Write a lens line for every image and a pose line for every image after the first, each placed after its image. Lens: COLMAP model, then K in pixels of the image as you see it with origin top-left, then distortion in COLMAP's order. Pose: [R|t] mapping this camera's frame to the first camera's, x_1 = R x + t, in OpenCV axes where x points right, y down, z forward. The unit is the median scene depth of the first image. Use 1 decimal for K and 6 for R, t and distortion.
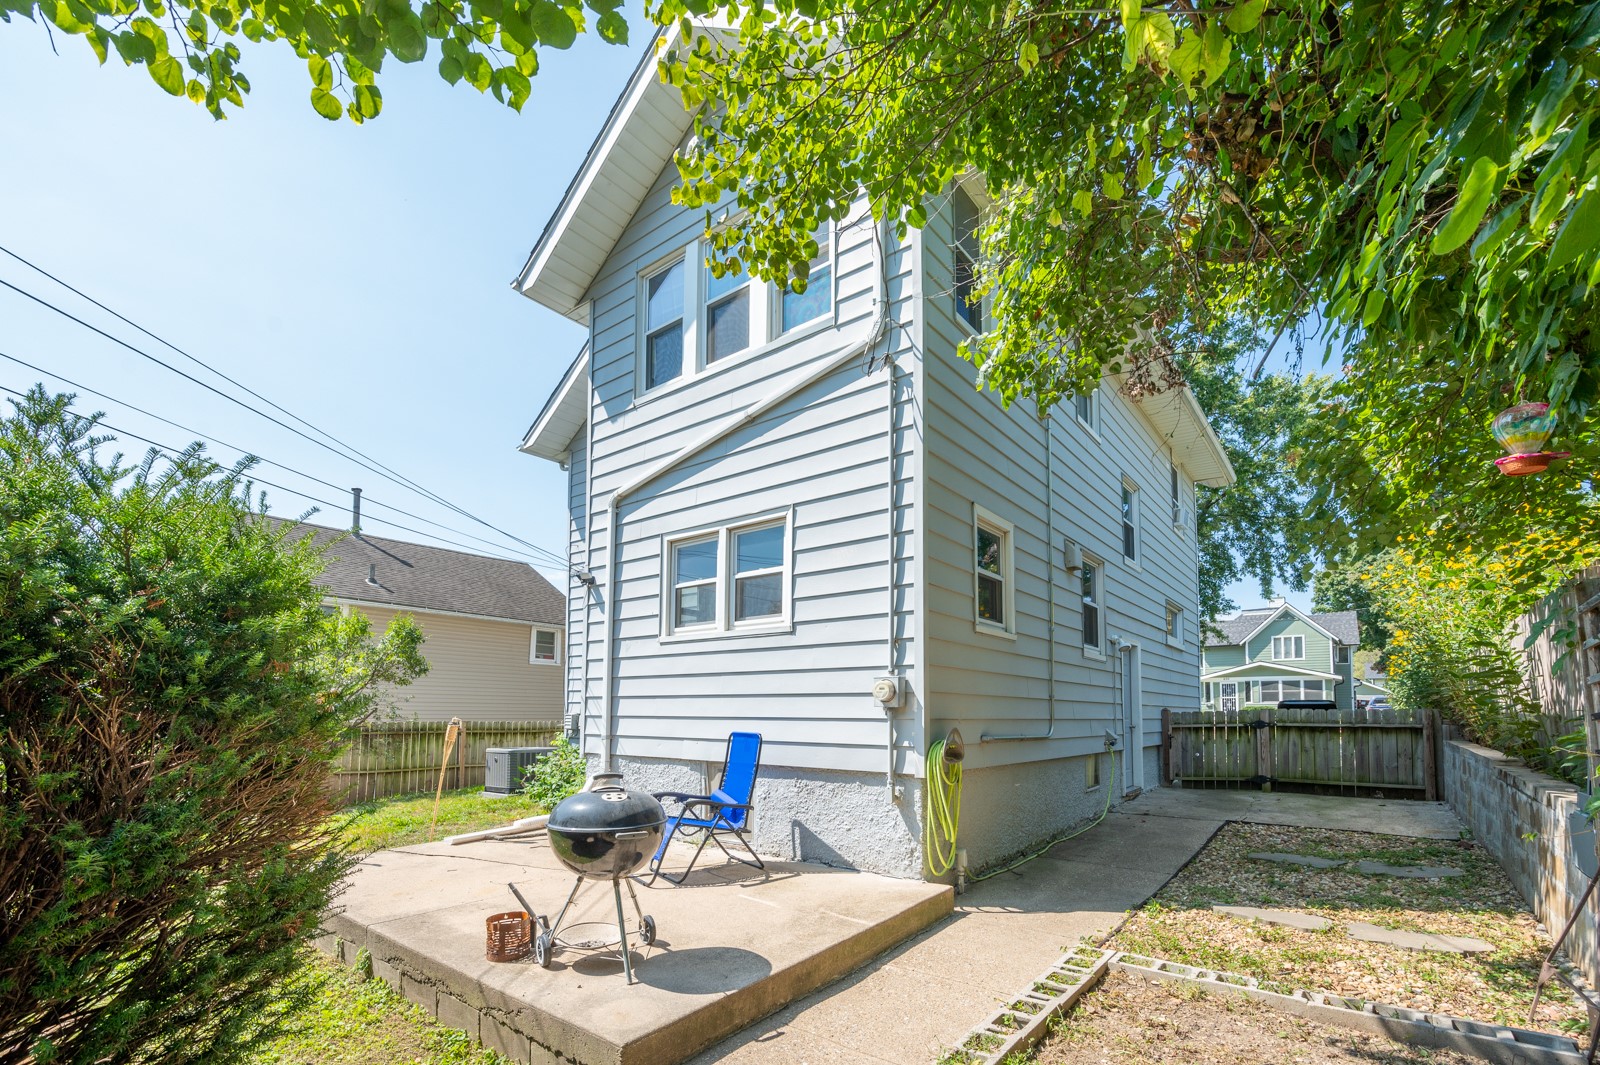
lens RADIAL K [[692.0, 0, 836.3], [0, 692.0, 538.1], [0, 0, 1]] dist [-0.000219, -0.000033]
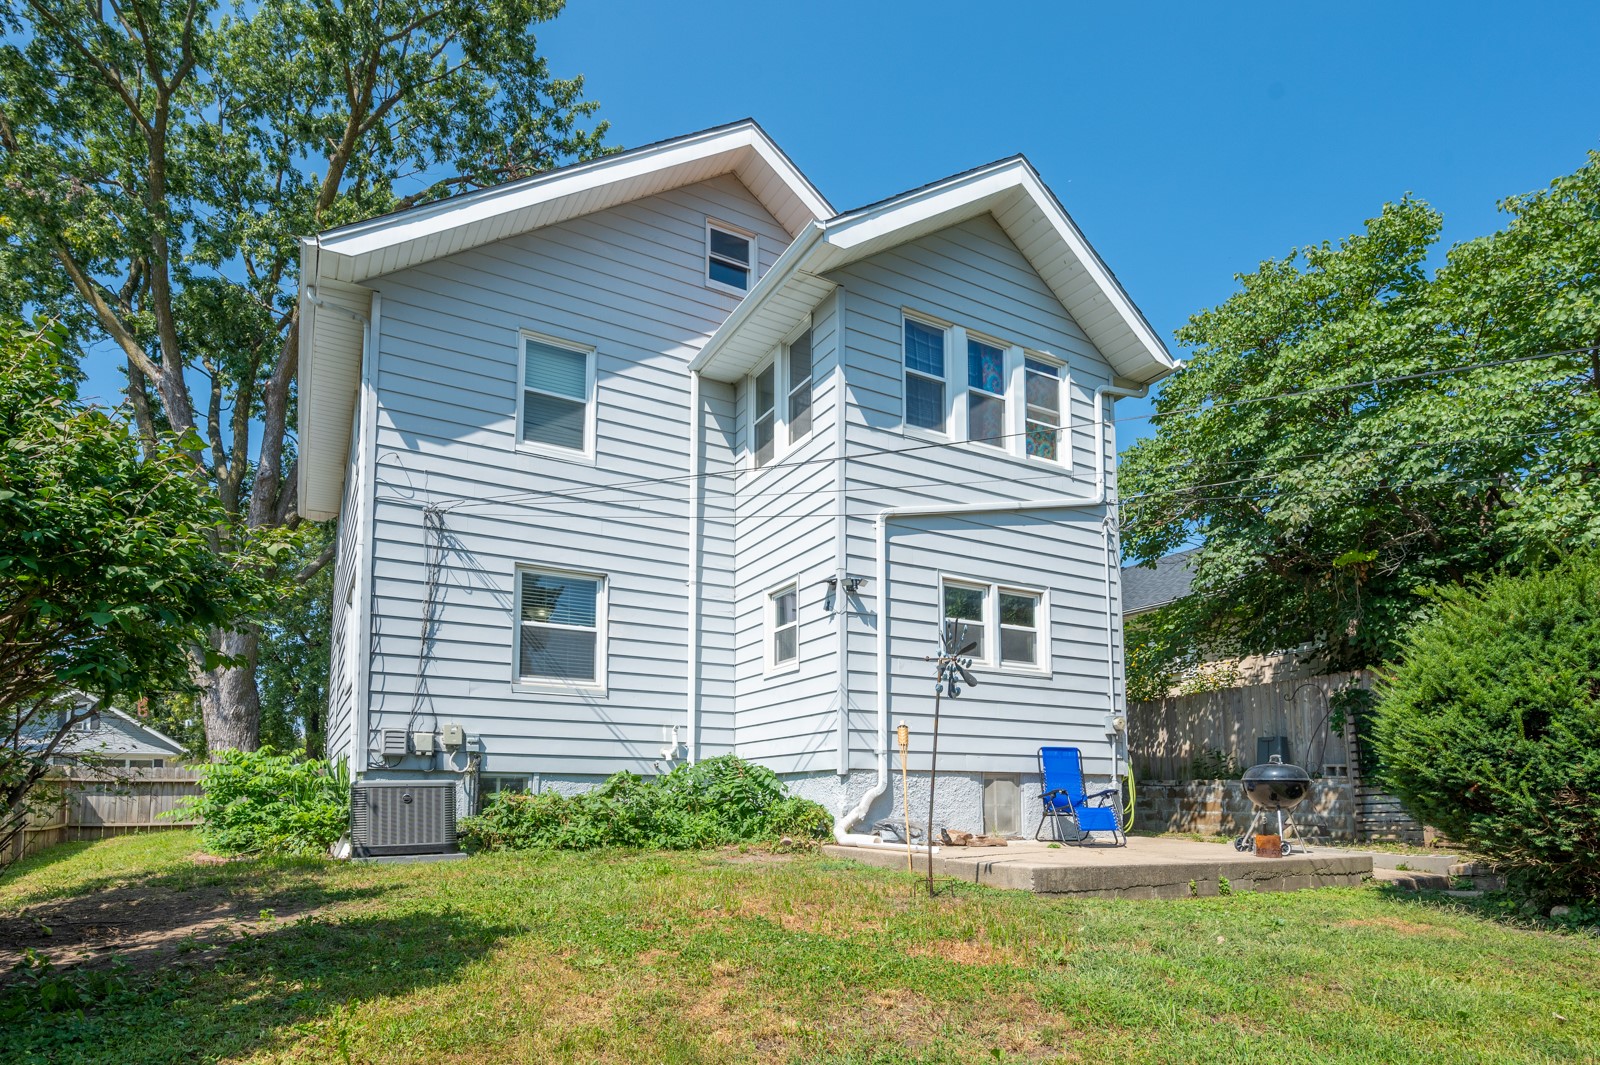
lens RADIAL K [[828.0, 0, 791.2], [0, 828.0, 528.0], [0, 0, 1]] dist [-0.002275, 0.000589]
pose [[0.393620, 0.274585, 0.877306, -1.576691], [-0.227968, 0.953694, -0.196211, 0.253671], [-0.890558, -0.122765, 0.437989, 0.660696]]
